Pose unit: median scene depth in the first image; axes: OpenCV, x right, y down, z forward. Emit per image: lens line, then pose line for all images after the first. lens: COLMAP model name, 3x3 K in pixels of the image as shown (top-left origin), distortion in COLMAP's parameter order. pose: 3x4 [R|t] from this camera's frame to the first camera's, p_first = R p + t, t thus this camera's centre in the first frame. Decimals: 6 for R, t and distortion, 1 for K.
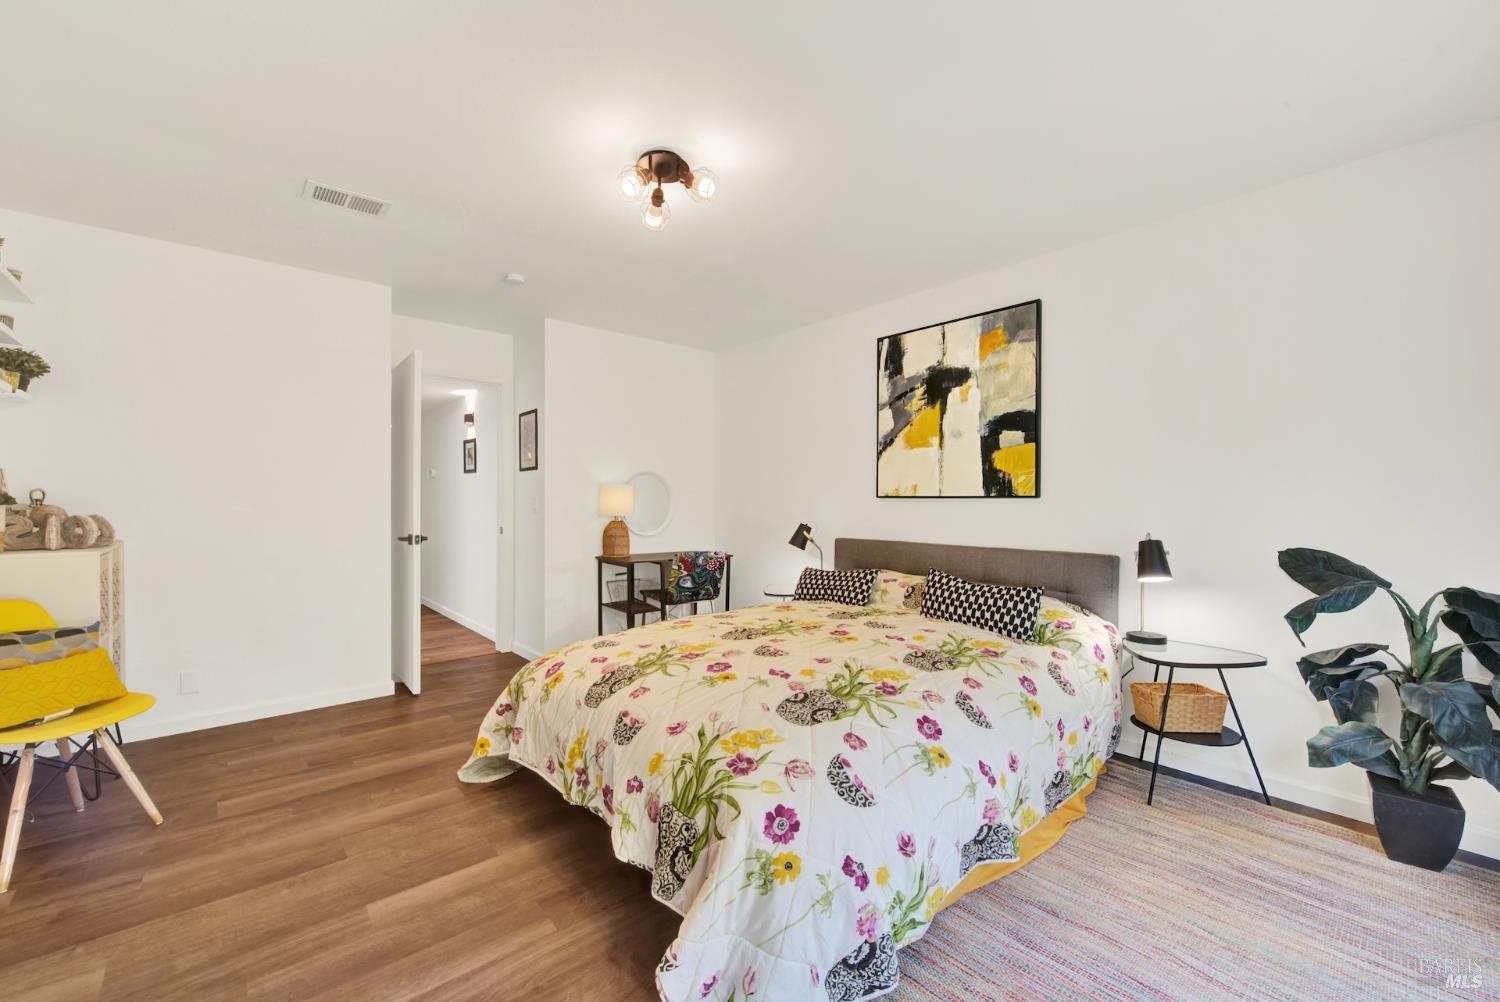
lens RADIAL K [[605.4, 0, 743.9], [0, 605.4, 506.8], [0, 0, 1]] dist [0.000525, -0.001579]
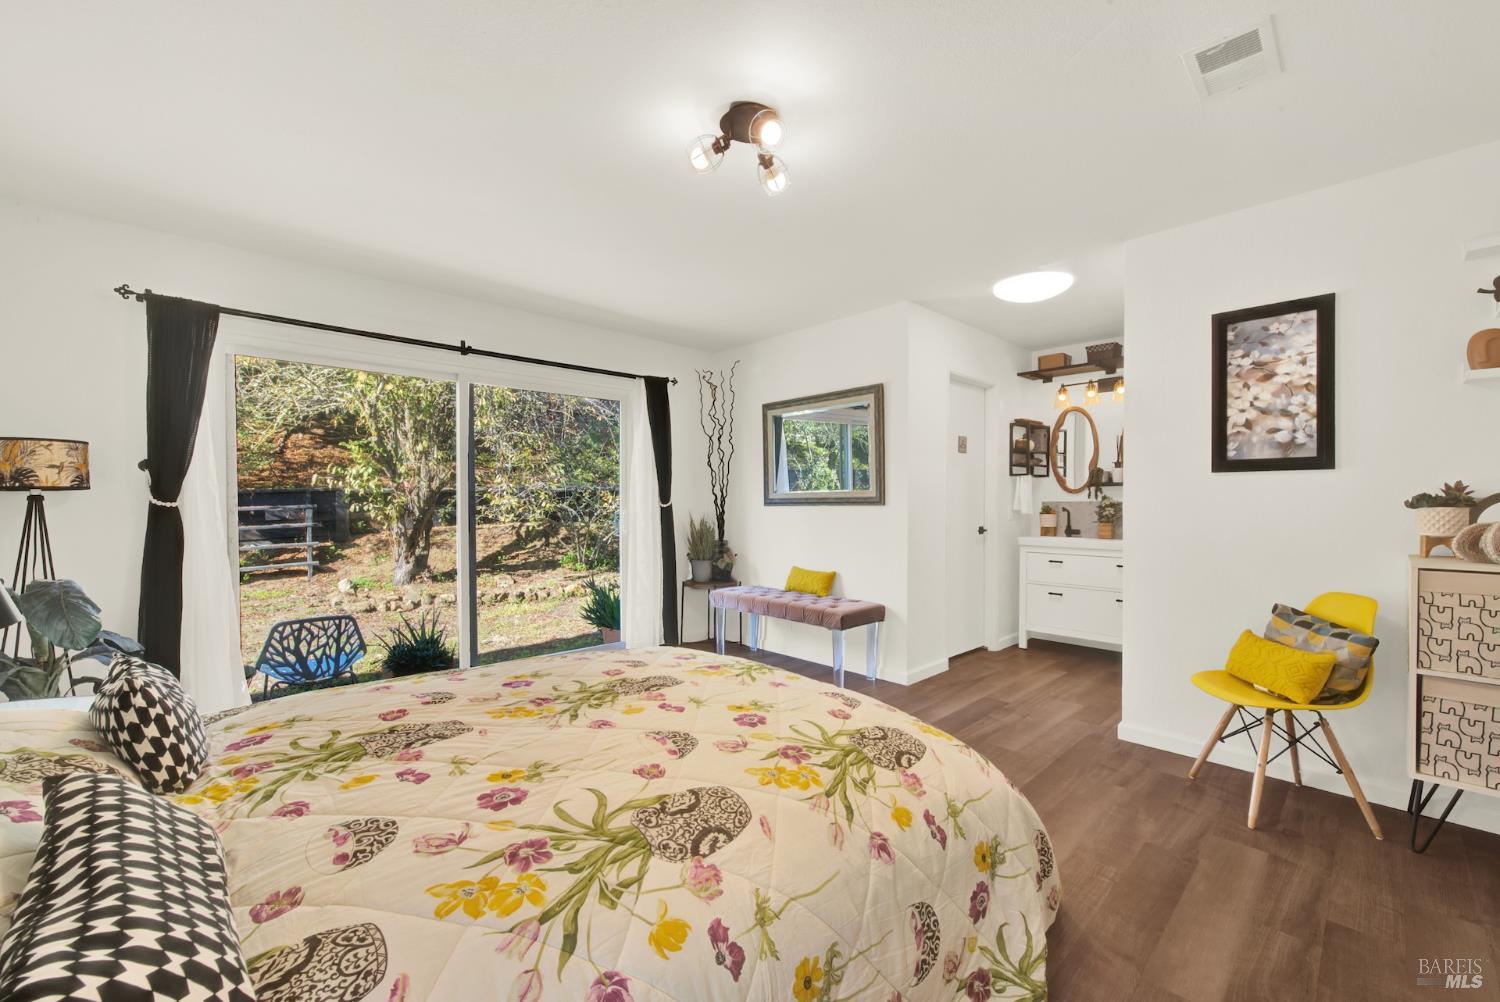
lens RADIAL K [[605.4, 0, 745.8], [0, 605.4, 499.8], [0, 0, 1]] dist [0.000525, -0.001579]
pose [[-0.998471, -0.001767, -0.055244, 0.077431], [-0.002404, 0.999931, 0.011464, -0.016465], [0.055220, 0.011579, -0.998407, 1.373877]]
